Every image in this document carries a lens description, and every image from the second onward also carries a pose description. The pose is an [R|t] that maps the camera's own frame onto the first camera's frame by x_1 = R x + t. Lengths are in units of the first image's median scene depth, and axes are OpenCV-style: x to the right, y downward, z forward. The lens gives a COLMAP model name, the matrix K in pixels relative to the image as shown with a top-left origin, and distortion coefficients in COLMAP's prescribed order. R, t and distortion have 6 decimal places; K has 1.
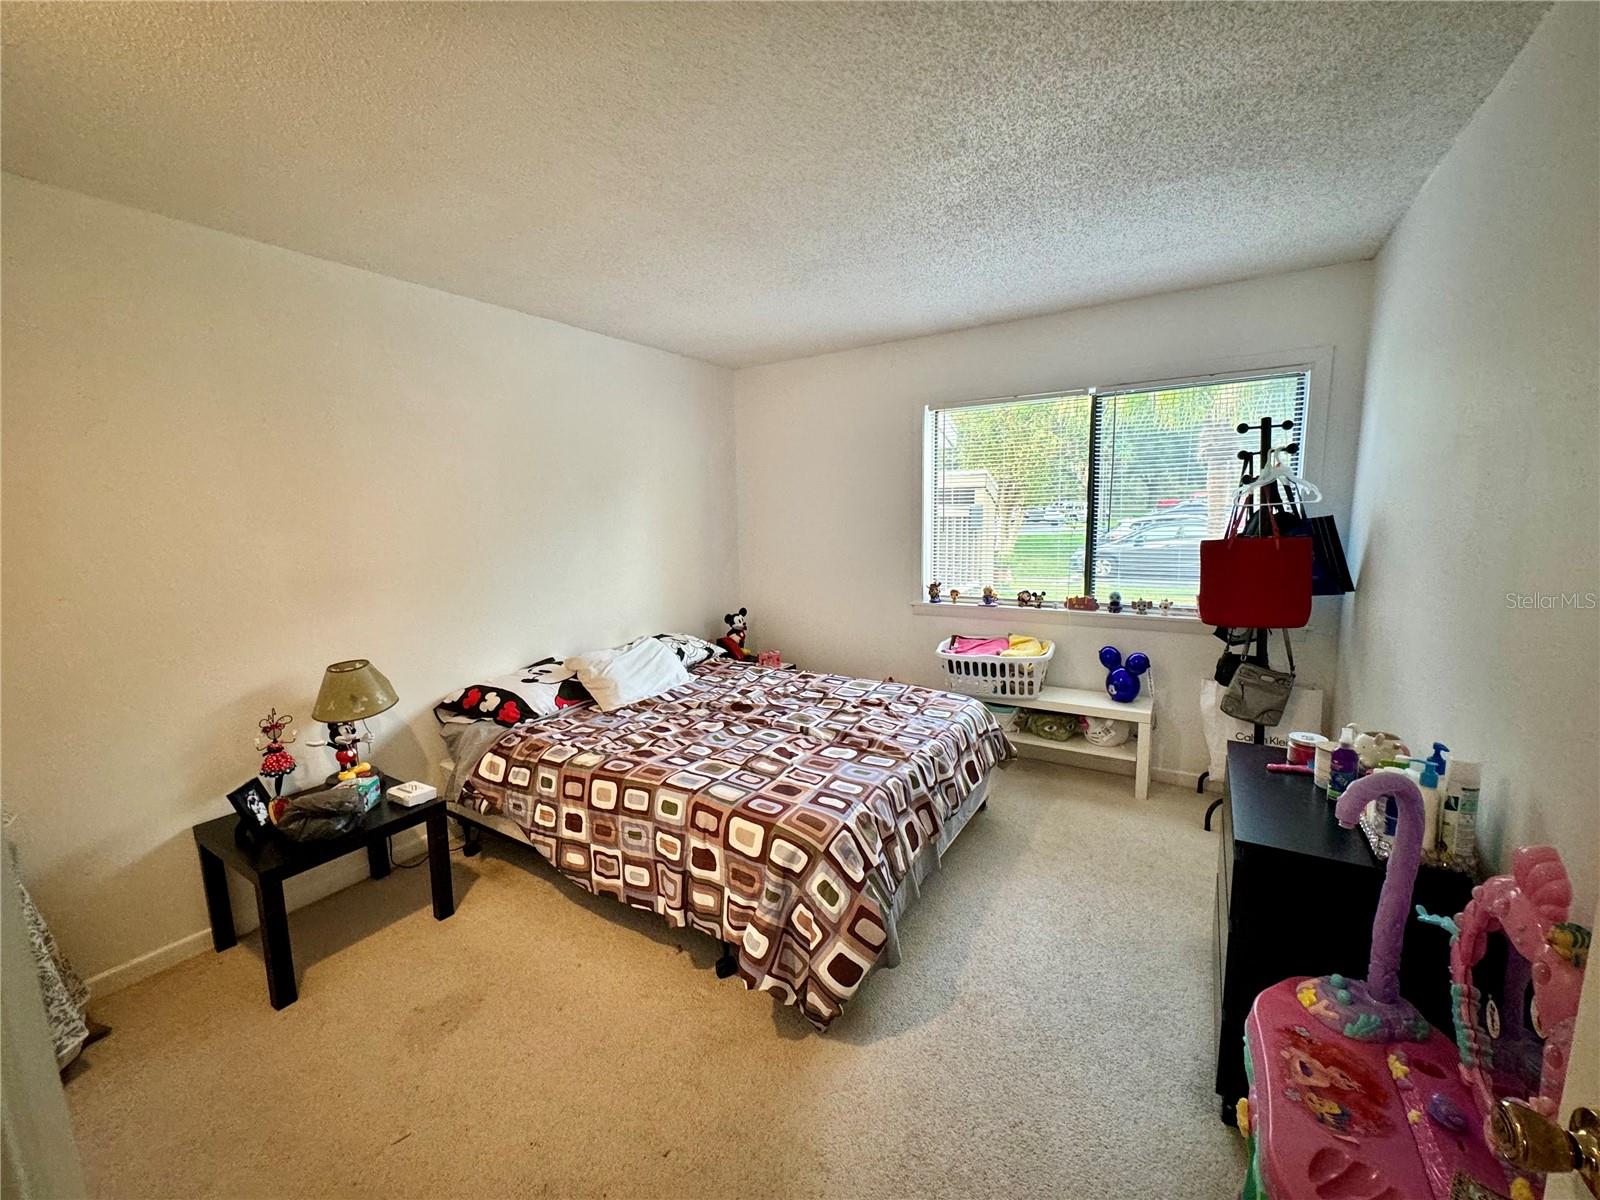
lens RADIAL K [[636.1, 0, 802.2], [0, 636.1, 602.0], [0, 0, 1]] dist [-0.001500, -0.000678]
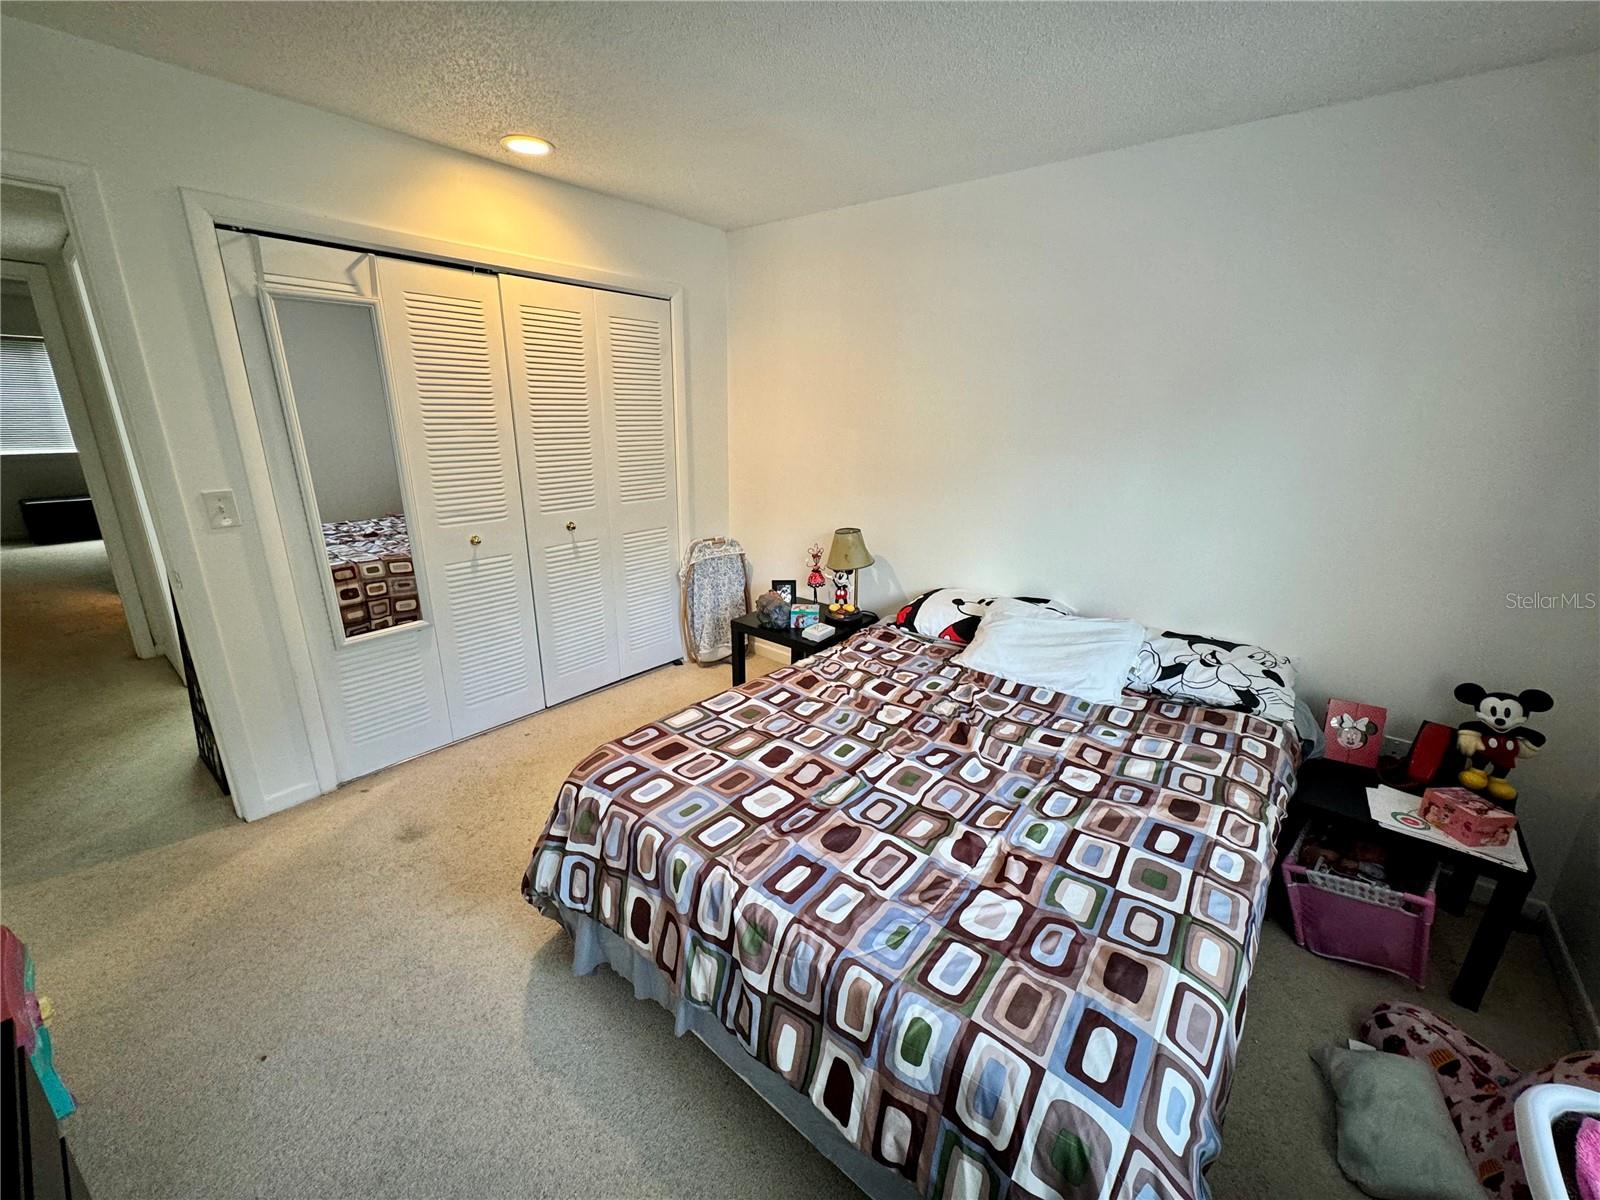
lens RADIAL K [[636.1, 0, 801.4], [0, 636.1, 598.9], [0, 0, 1]] dist [-0.001500, -0.000678]
pose [[-0.122250, 0.309390, -0.943045, 0.659662], [-0.161506, 0.931305, 0.326475, -0.203785], [0.979270, 0.192219, -0.063883, 1.081385]]
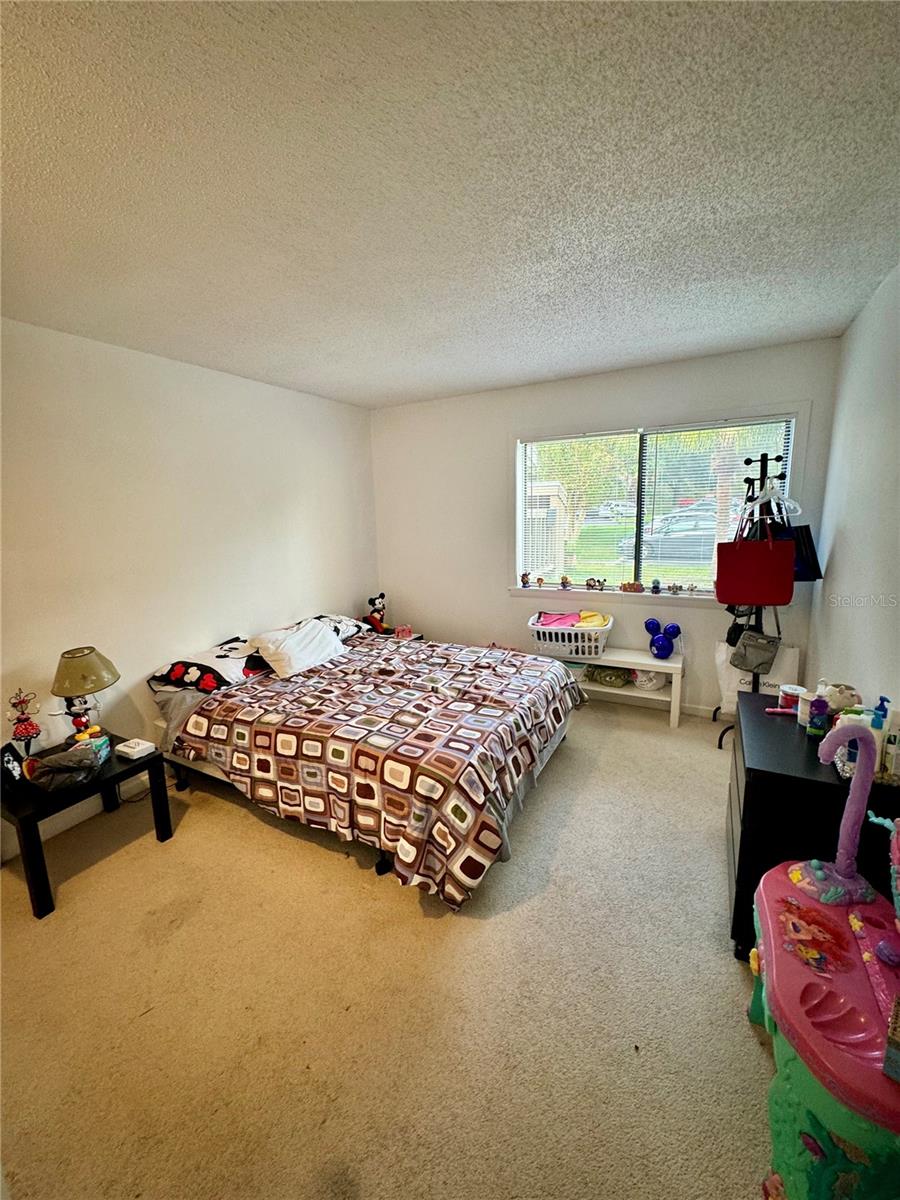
lens RADIAL K [[477.1, 0, 451.7], [0, 477.1, 600.3], [0, 0, 1]] dist [-0.001500, -0.000678]
pose [[0.997690, -0.019558, 0.065056, -0.025727], [0.016486, 0.998738, 0.047431, -0.039509], [-0.065902, -0.046249, 0.996754, -0.002419]]
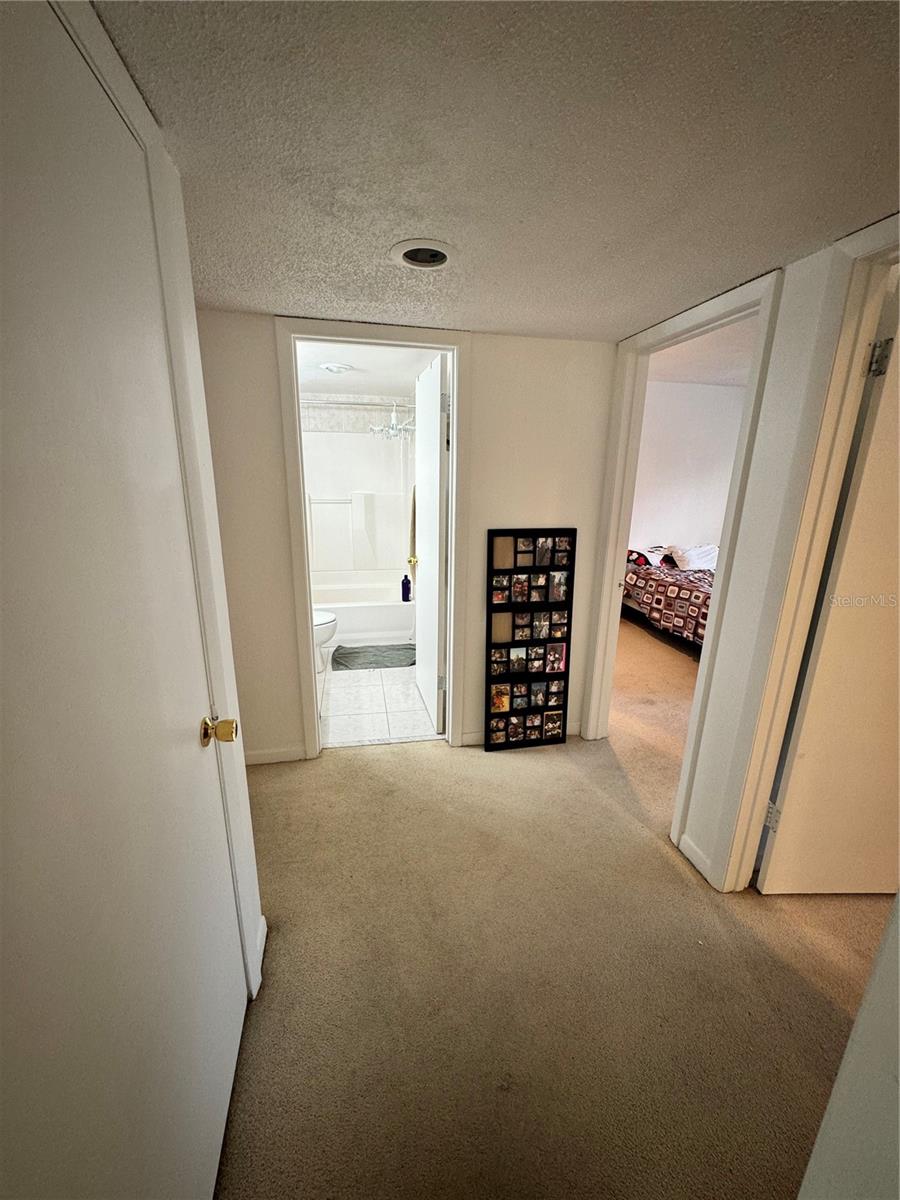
lens RADIAL K [[477.1, 0, 450.5], [0, 477.1, 602.9], [0, 0, 1]] dist [-0.001500, -0.000678]
pose [[0.693737, 0.223041, -0.684822, 0.392632], [-0.134907, 0.974253, 0.180643, 0.116561], [0.707481, -0.032932, 0.705965, -0.991787]]
